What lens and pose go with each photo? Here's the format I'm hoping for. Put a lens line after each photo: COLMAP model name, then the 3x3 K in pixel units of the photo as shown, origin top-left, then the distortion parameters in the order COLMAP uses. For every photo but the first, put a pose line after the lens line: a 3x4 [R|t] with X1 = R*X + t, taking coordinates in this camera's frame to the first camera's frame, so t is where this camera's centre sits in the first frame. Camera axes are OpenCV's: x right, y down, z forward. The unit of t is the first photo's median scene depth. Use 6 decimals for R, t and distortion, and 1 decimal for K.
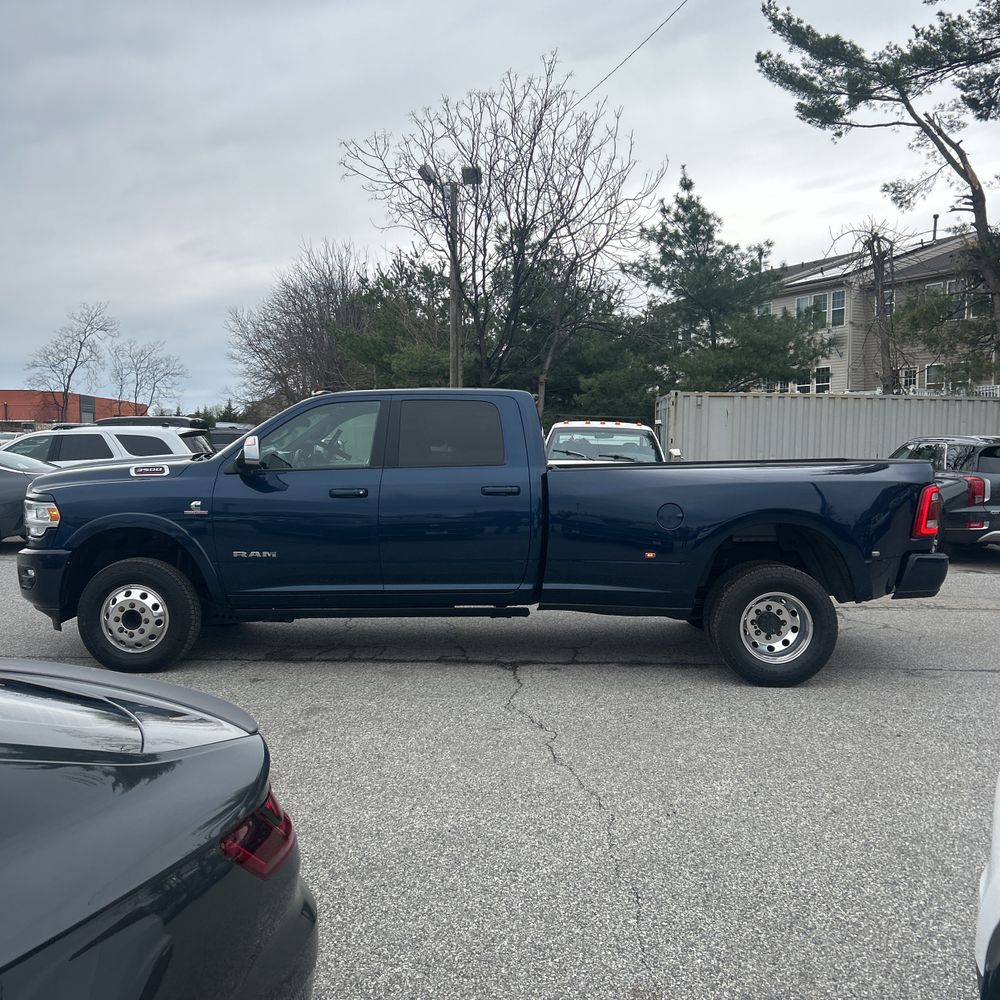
lens RADIAL K [[1009.7, 0, 509.2], [0, 1009.7, 495.7], [0, 0, 1]] dist [0.007545, 0.000000]
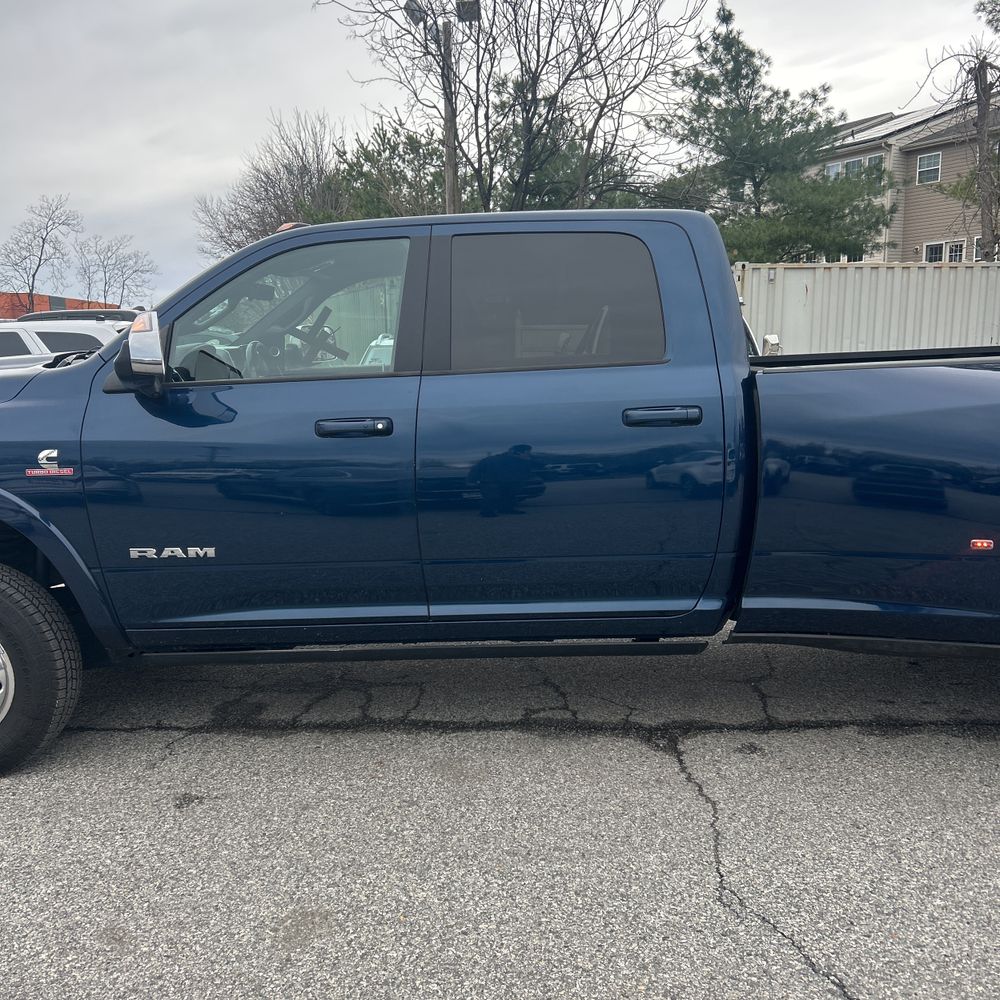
lens RADIAL K [[1009.7, 0, 492.2], [0, 1009.7, 506.1], [0, 0, 1]] dist [0.007545, 0.000000]
pose [[0.999791, -0.020158, -0.003306, -0.023240], [0.020402, 0.993435, 0.112561, -0.004785], [0.001015, -0.112605, 0.993639, 0.129345]]
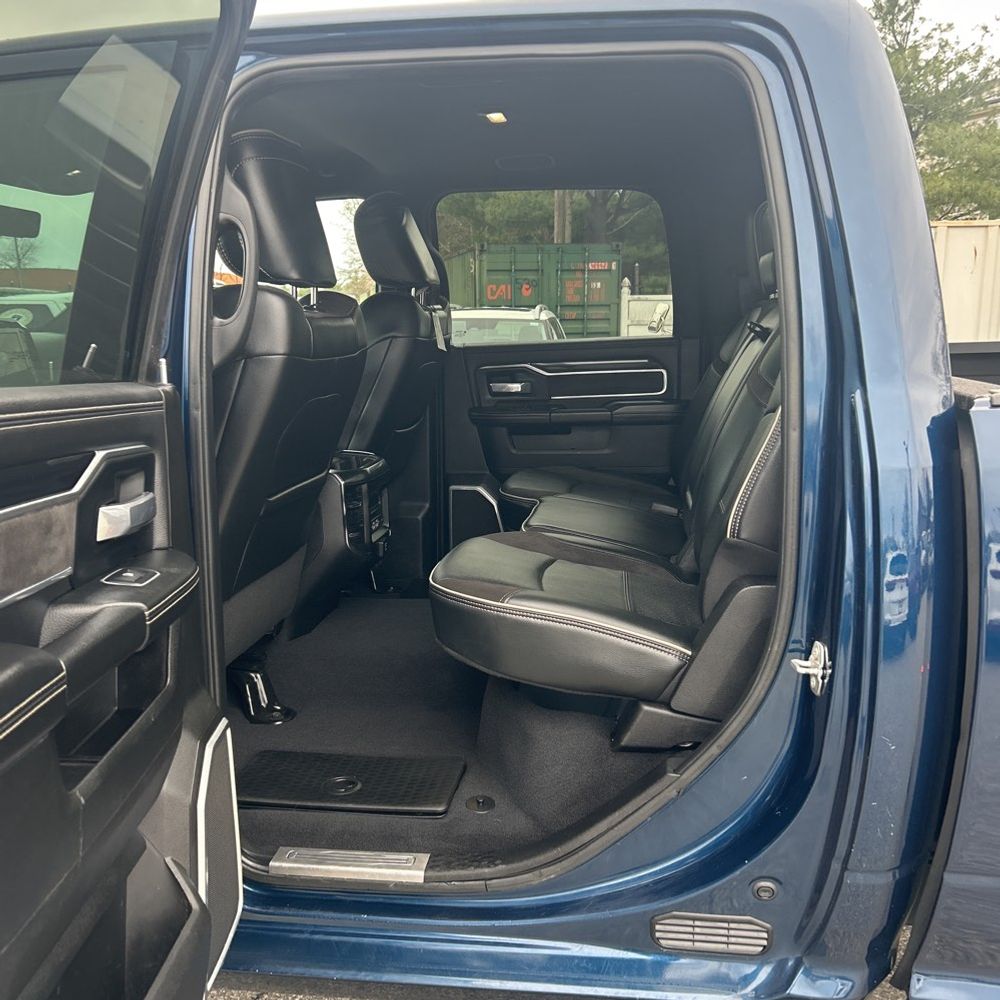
lens RADIAL K [[1009.7, 0, 492.5], [0, 1009.7, 514.2], [0, 0, 1]] dist [0.007545, 0.000000]
pose [[0.992087, 0.006424, -0.125385, -0.007605], [0.011698, 0.989616, 0.143257, -0.008116], [0.125004, -0.143591, 0.981711, 0.201484]]
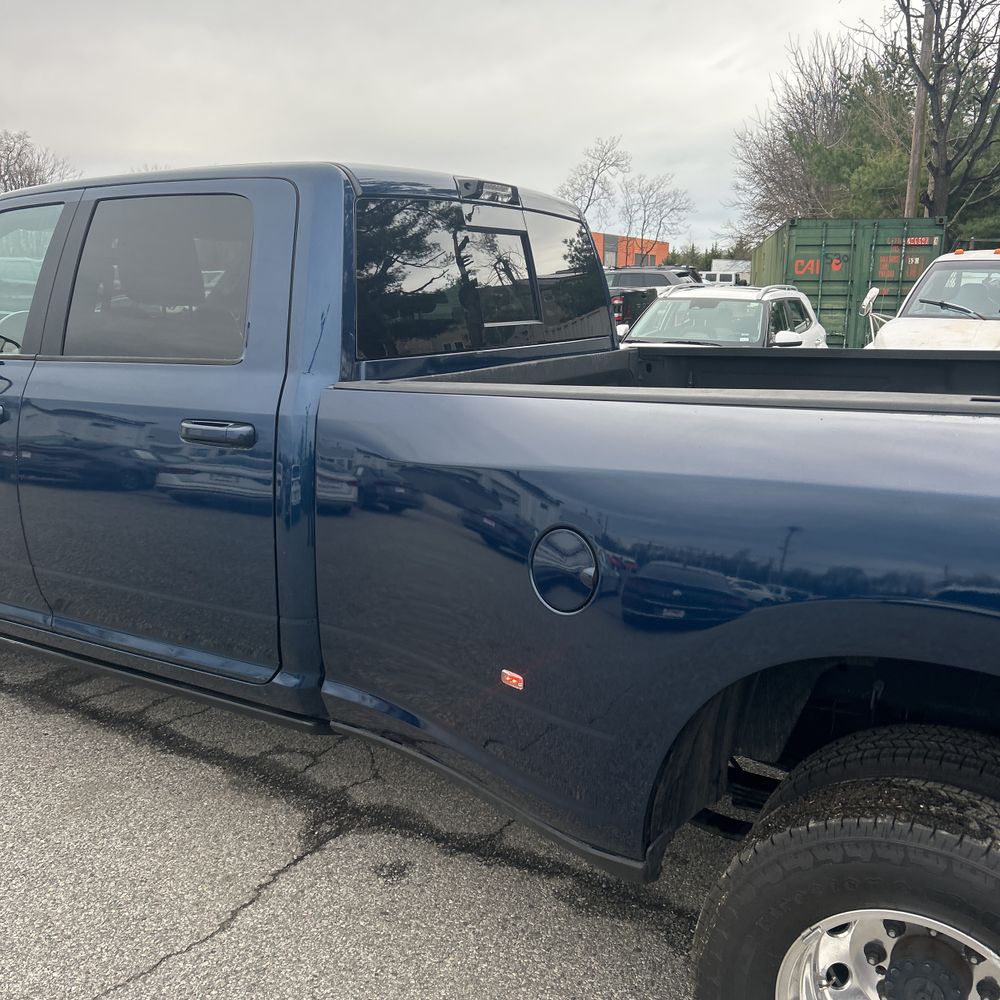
lens RADIAL K [[1009.7, 0, 502.9], [0, 1009.7, 500.8], [0, 0, 1]] dist [0.007545, 0.000000]
pose [[0.868924, 0.105013, -0.483678, 0.070166], [-0.025646, 0.985473, 0.167887, -0.012026], [0.494281, -0.133477, 0.858994, 0.183918]]
